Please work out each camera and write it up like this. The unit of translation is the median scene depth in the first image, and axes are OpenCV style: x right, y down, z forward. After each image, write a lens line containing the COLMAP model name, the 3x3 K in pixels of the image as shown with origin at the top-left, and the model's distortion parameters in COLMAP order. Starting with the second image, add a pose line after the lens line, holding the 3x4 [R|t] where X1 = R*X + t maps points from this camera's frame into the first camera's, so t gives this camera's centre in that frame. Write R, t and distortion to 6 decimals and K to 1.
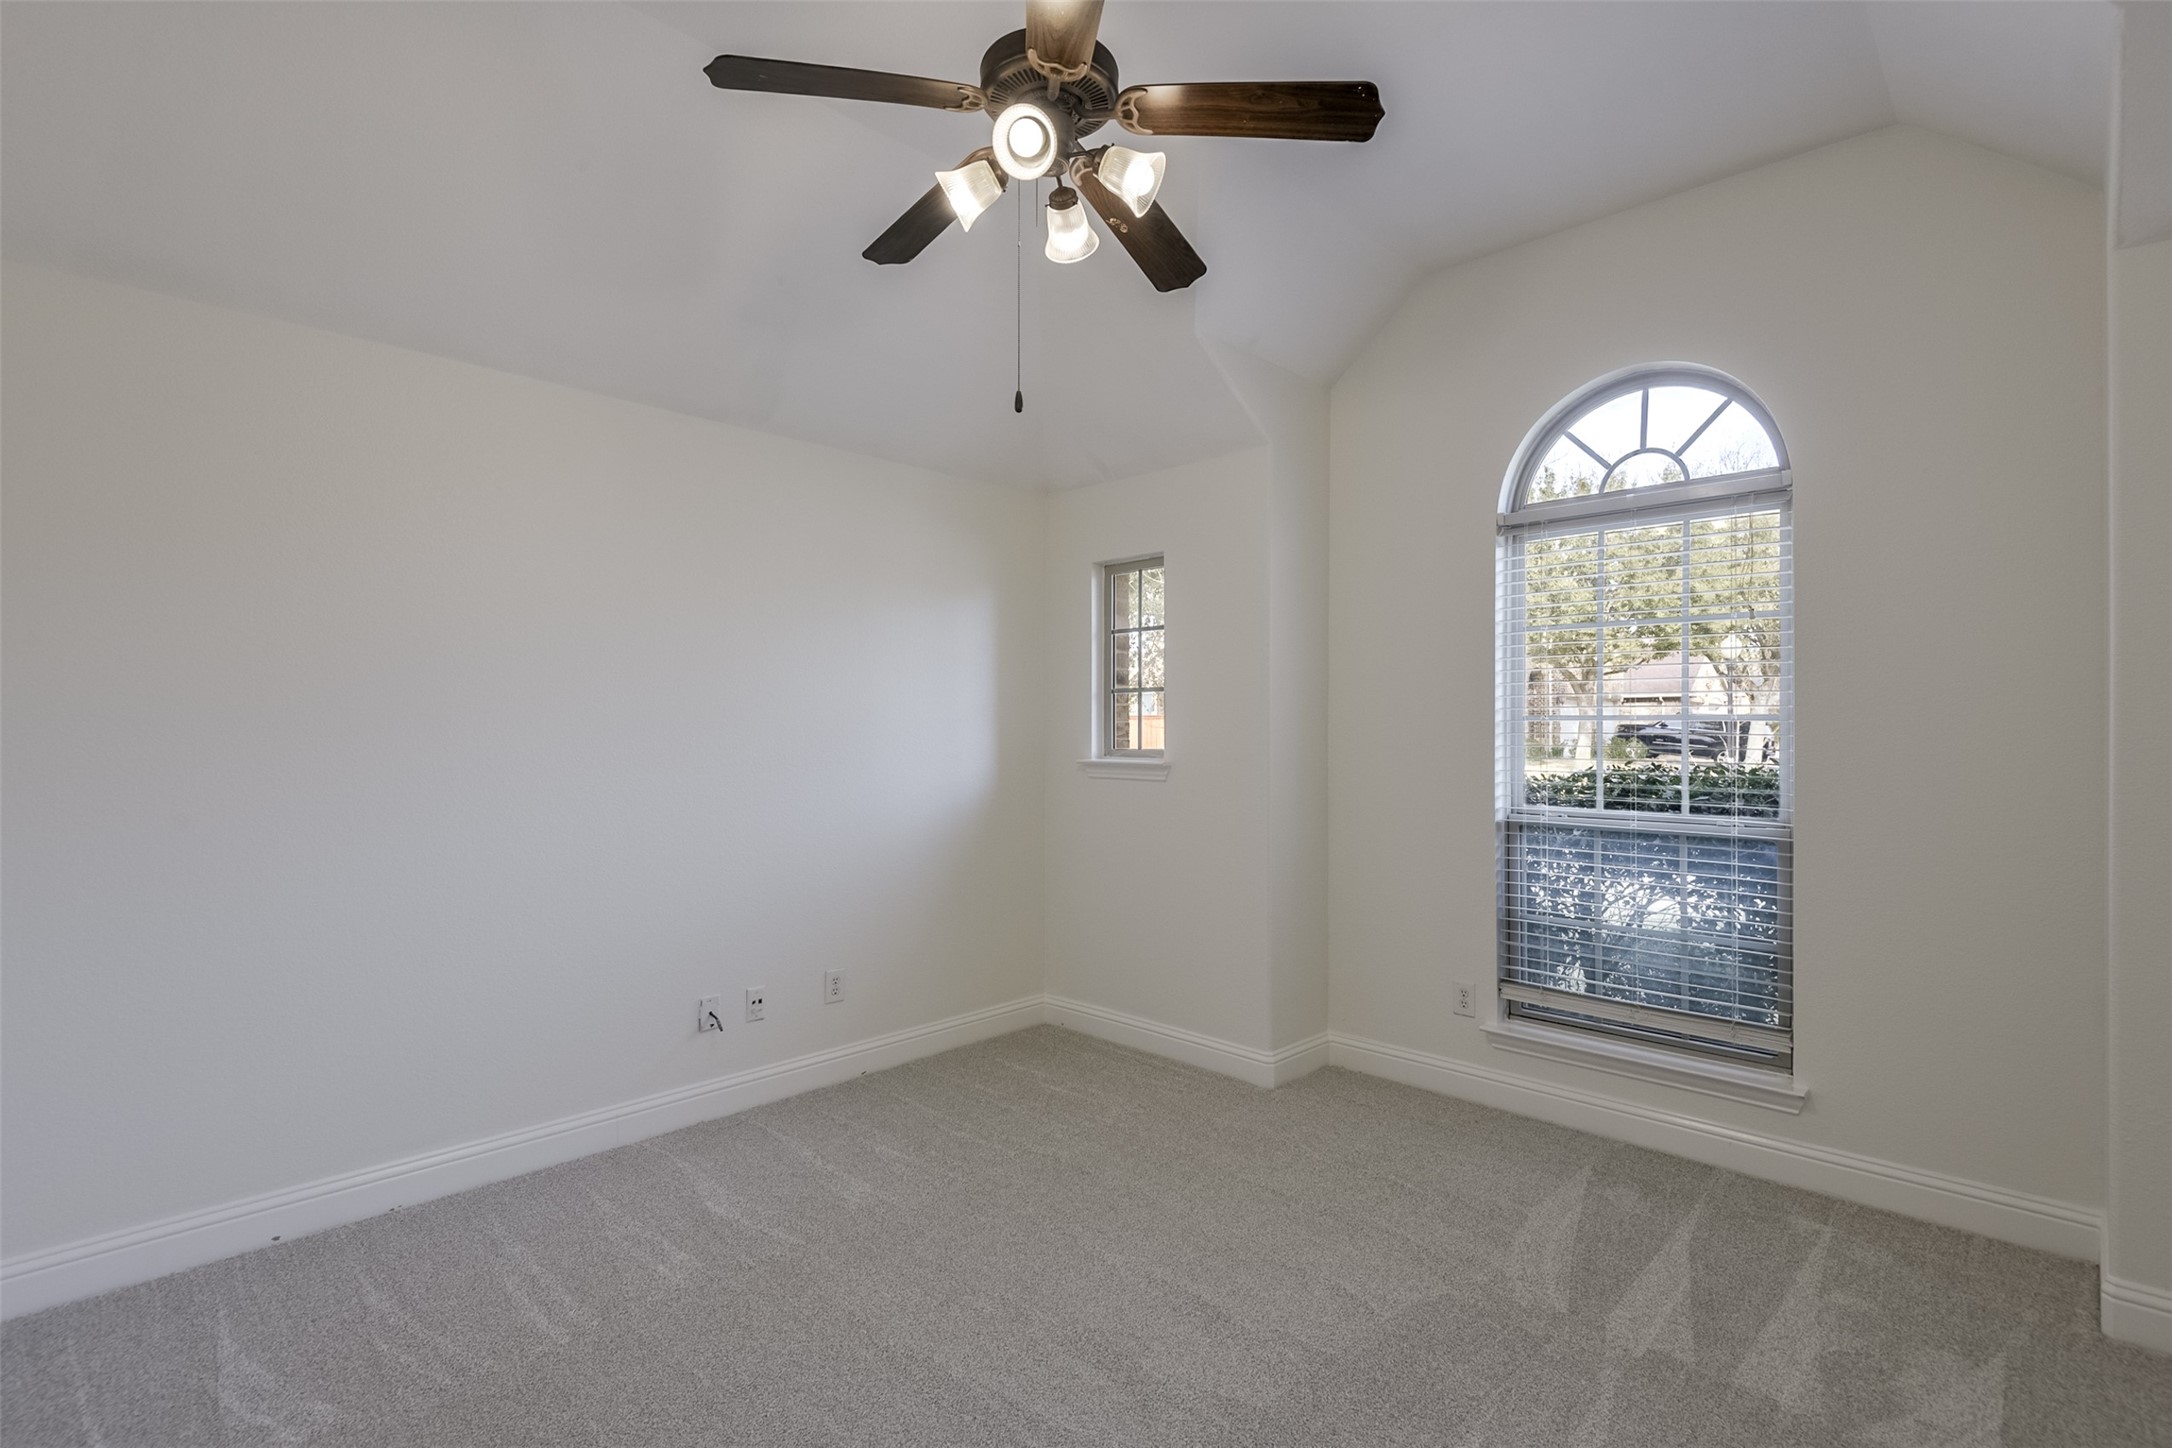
lens RADIAL K [[1035.6, 0, 1086.0], [0, 1035.6, 724.0], [0, 0, 1]] dist [-0.000557, -0.017486]
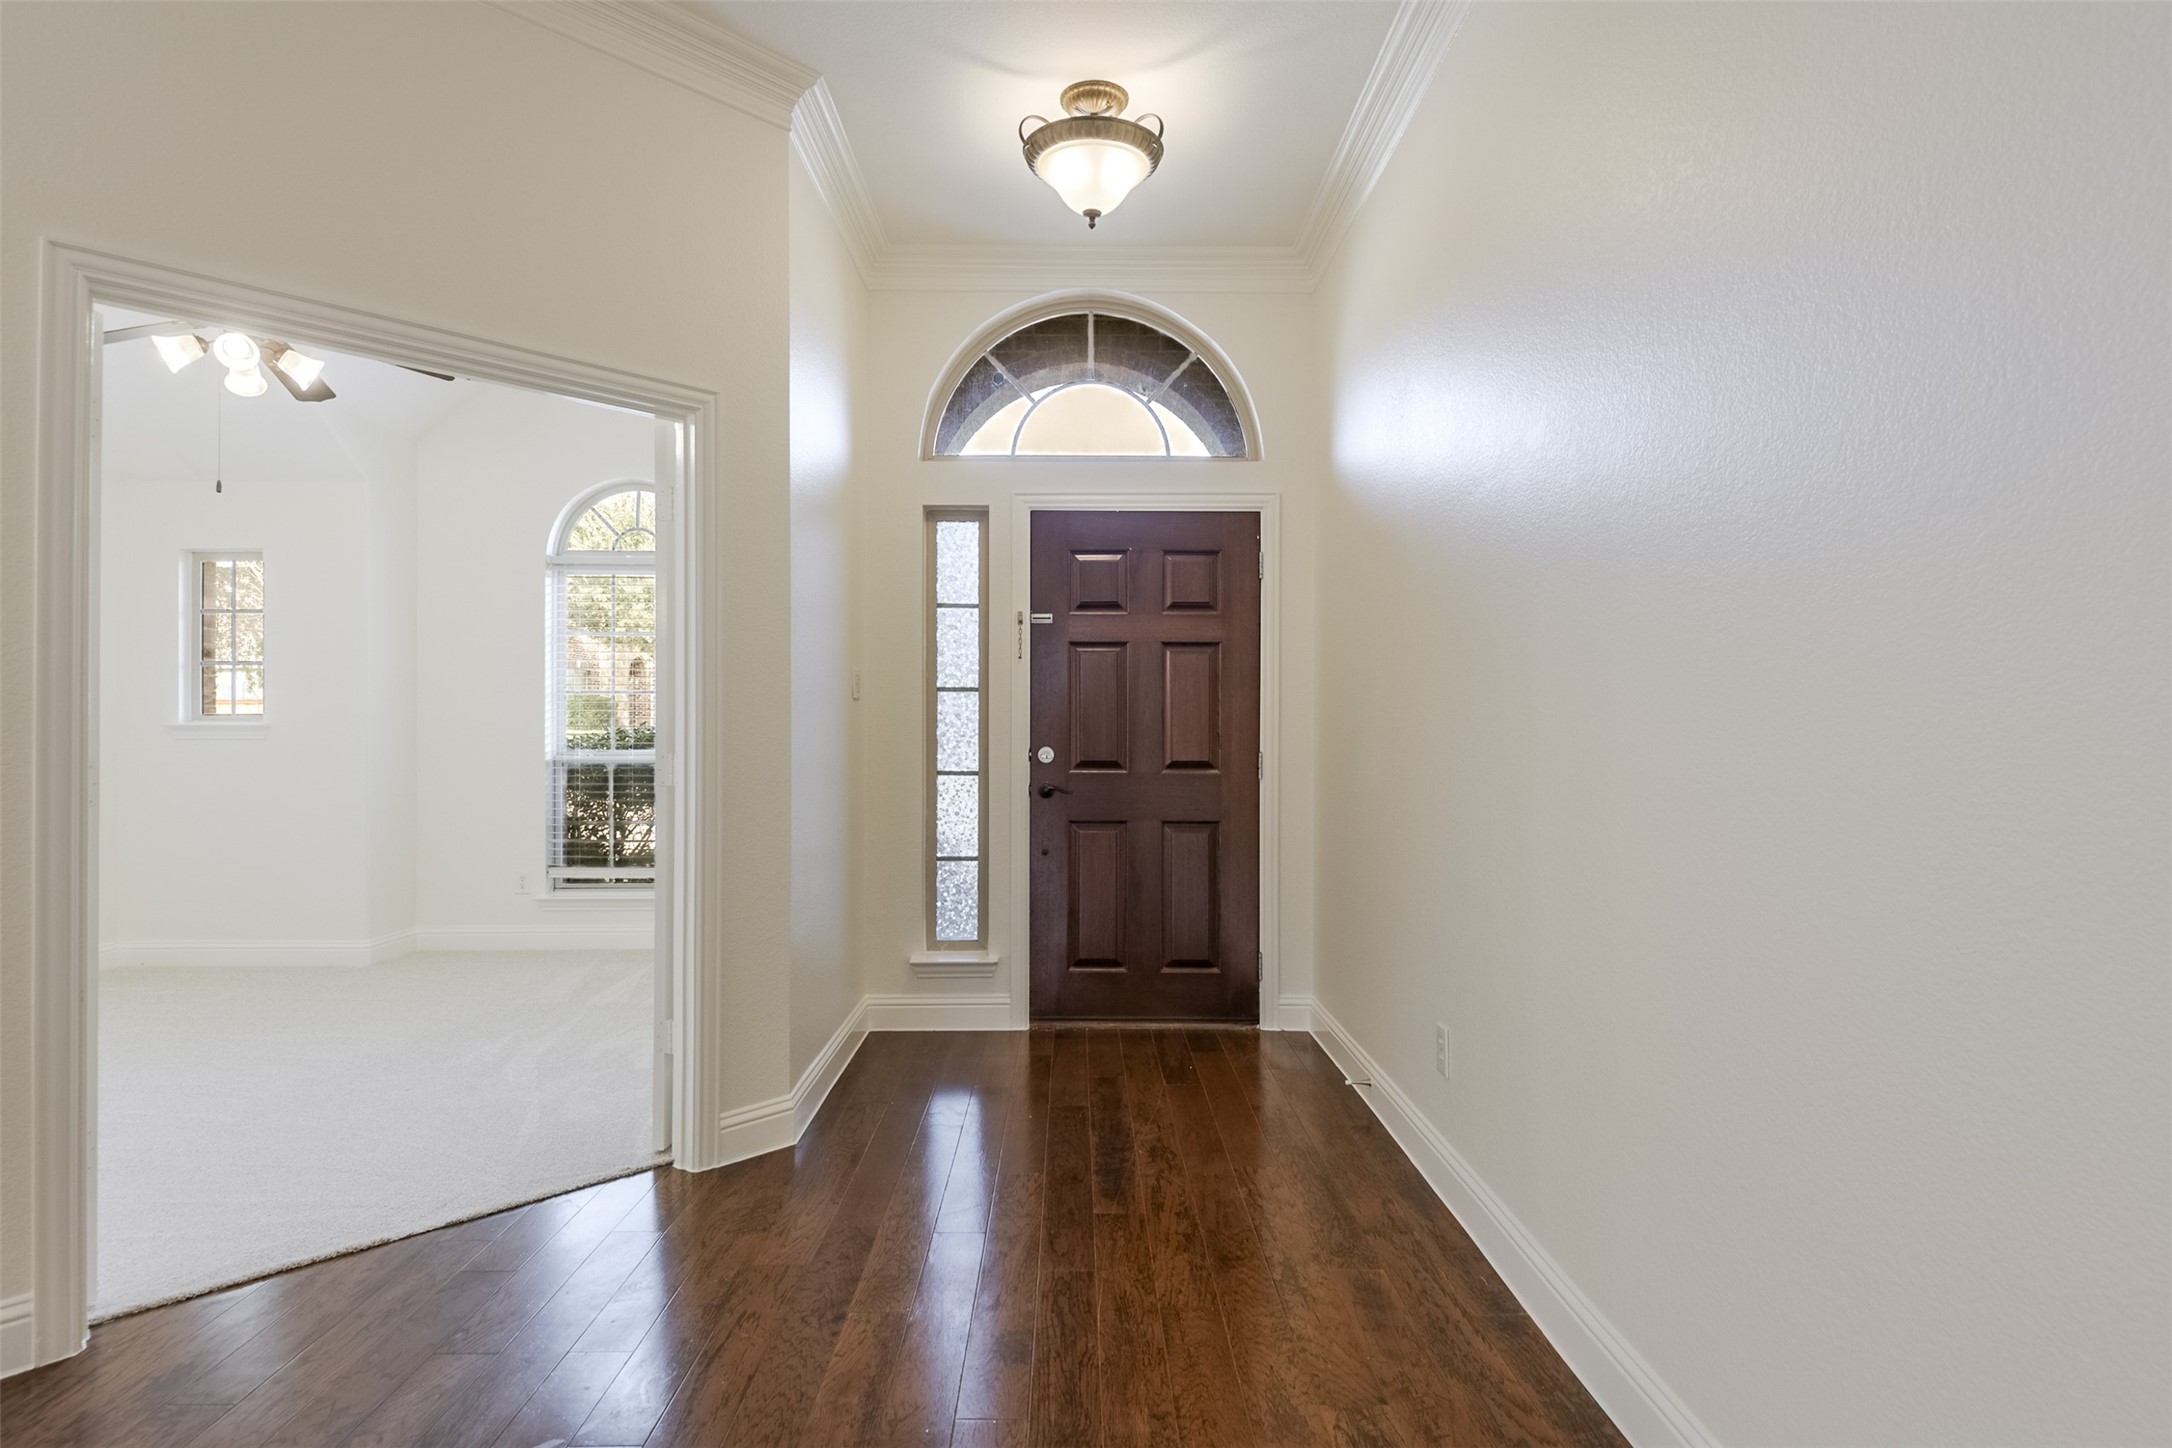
lens RADIAL K [[1113.3, 0, 1086.0], [0, 1113.3, 724.0], [0, 0, 1]] dist [0.000745, -0.000368]
pose [[0.707765, 0.001083, 0.706447, -0.186424], [-0.004721, 0.999984, 0.003196, 0.032781], [-0.706432, -0.005597, 0.707759, -0.685883]]
